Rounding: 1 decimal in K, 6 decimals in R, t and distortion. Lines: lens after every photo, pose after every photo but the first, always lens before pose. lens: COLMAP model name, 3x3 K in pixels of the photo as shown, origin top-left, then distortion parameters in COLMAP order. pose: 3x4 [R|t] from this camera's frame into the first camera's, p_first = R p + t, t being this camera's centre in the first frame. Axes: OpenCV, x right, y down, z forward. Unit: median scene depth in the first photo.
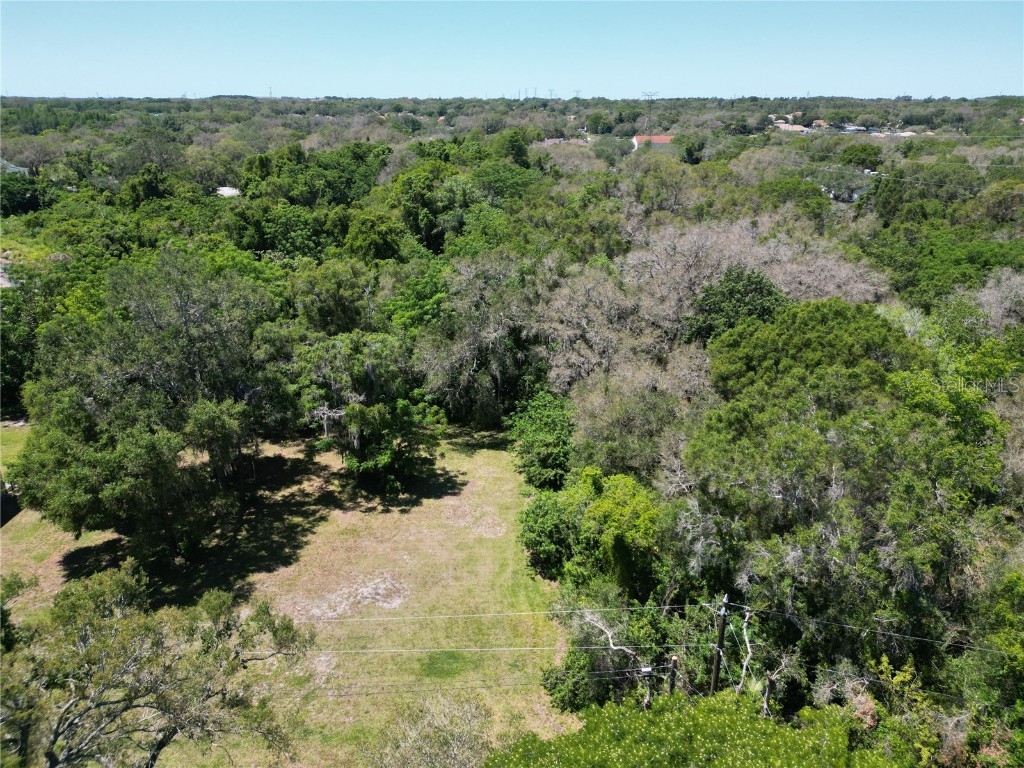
lens RADIAL K [[710.8, 0, 512.3], [0, 710.8, 387.4], [0, 0, 1]] dist [0.081860, -0.078321]
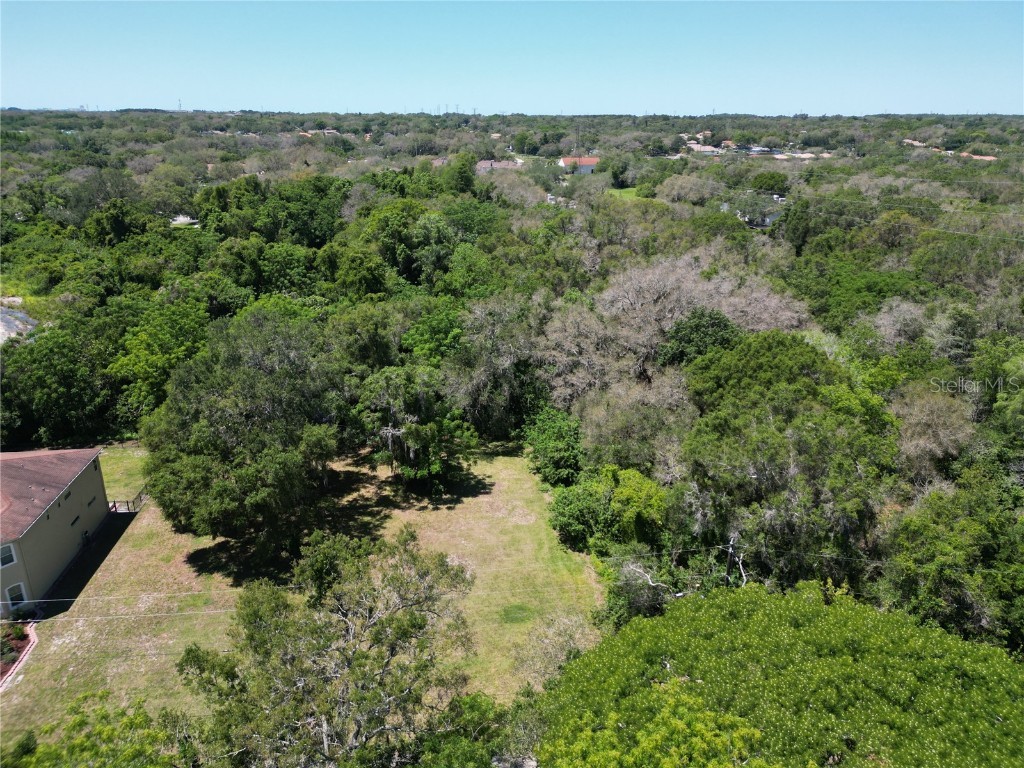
lens RADIAL K [[710.8, 0, 512.3], [0, 710.8, 387.4], [0, 0, 1]] dist [0.081860, -0.078321]
pose [[0.994128, -0.034257, 0.102645, -0.155319], [0.035834, 0.999266, -0.013566, -0.015548], [-0.102105, 0.017164, 0.994626, -0.238102]]
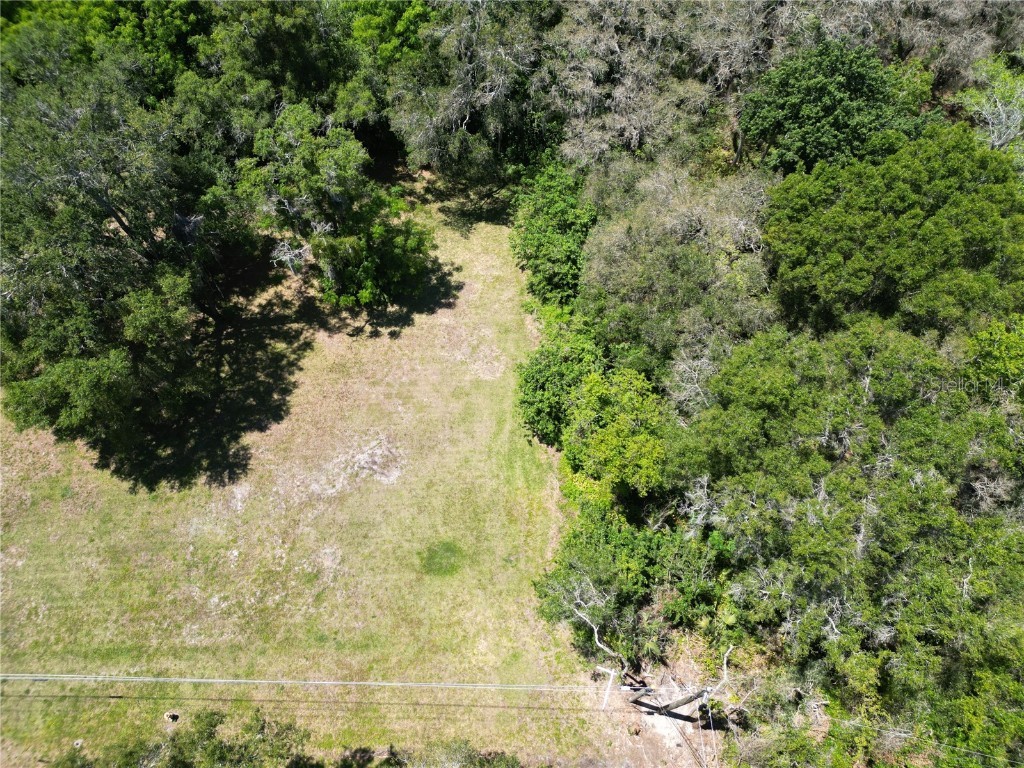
lens RADIAL K [[710.8, 0, 512.3], [0, 710.8, 387.4], [0, 0, 1]] dist [0.081860, -0.078321]
pose [[0.999761, 0.018062, -0.012342, 0.011968], [-0.006437, 0.782112, 0.623105, -0.326153], [0.020907, -0.622876, 0.782041, 0.227233]]
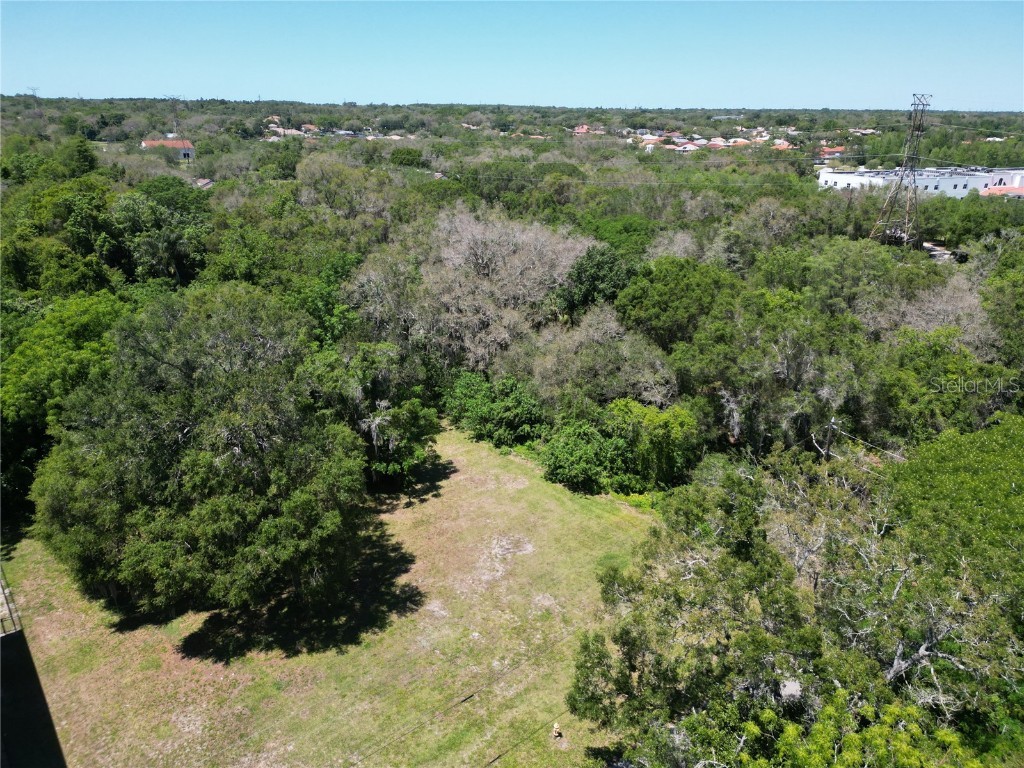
lens RADIAL K [[710.8, 0, 512.3], [0, 710.8, 387.4], [0, 0, 1]] dist [0.081860, -0.078321]
pose [[0.772249, -0.227738, 0.593100, -0.634830], [0.229419, 0.970515, 0.073941, -0.040148], [-0.592452, 0.078967, 0.801726, 0.034593]]
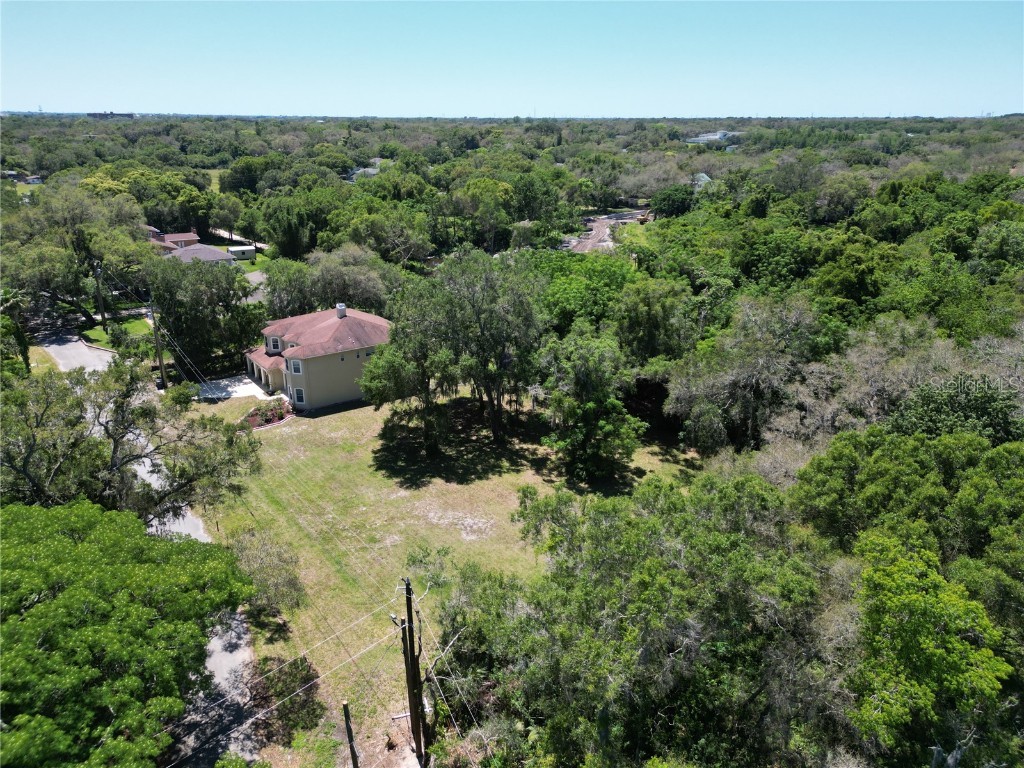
lens RADIAL K [[710.8, 0, 512.3], [0, 710.8, 387.4], [0, 0, 1]] dist [0.081860, -0.078321]
pose [[0.580973, 0.286942, -0.761666, 0.588196], [-0.303006, 0.944781, 0.124804, -0.099916], [0.755419, 0.158282, 0.635838, 0.162236]]
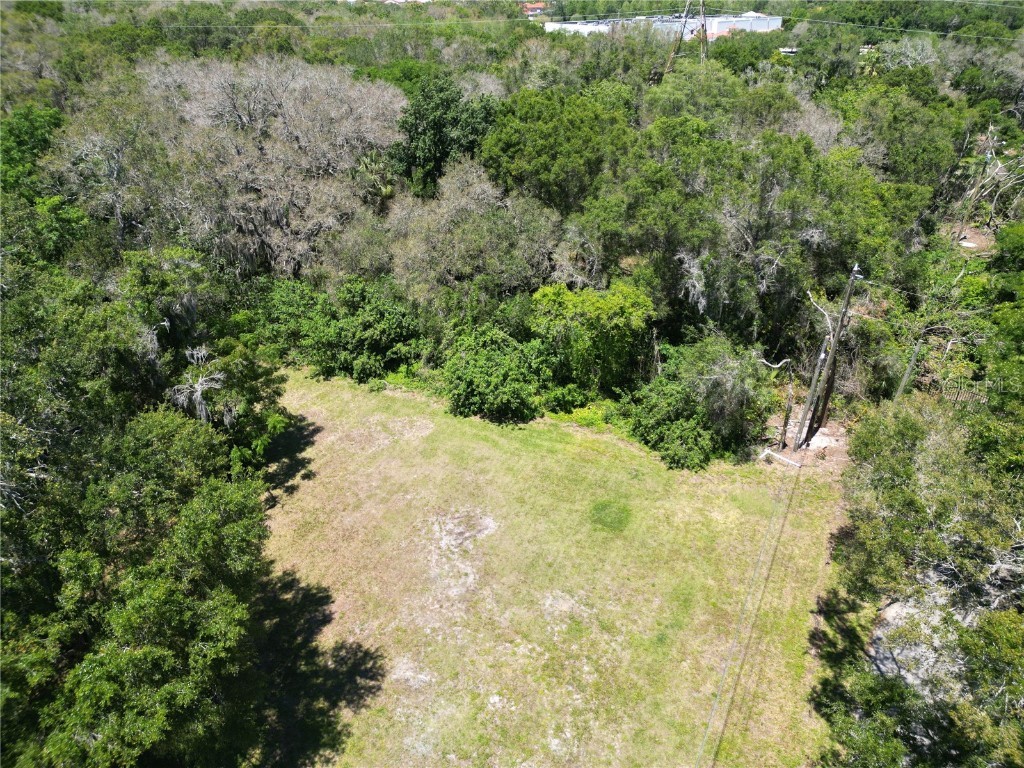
lens RADIAL K [[710.8, 0, 512.3], [0, 710.8, 387.4], [0, 0, 1]] dist [0.081860, -0.078321]
pose [[0.458443, -0.441821, 0.771119, -0.538790], [0.324405, 0.890992, 0.317639, -0.063152], [-0.827401, 0.104536, 0.551798, 0.400011]]
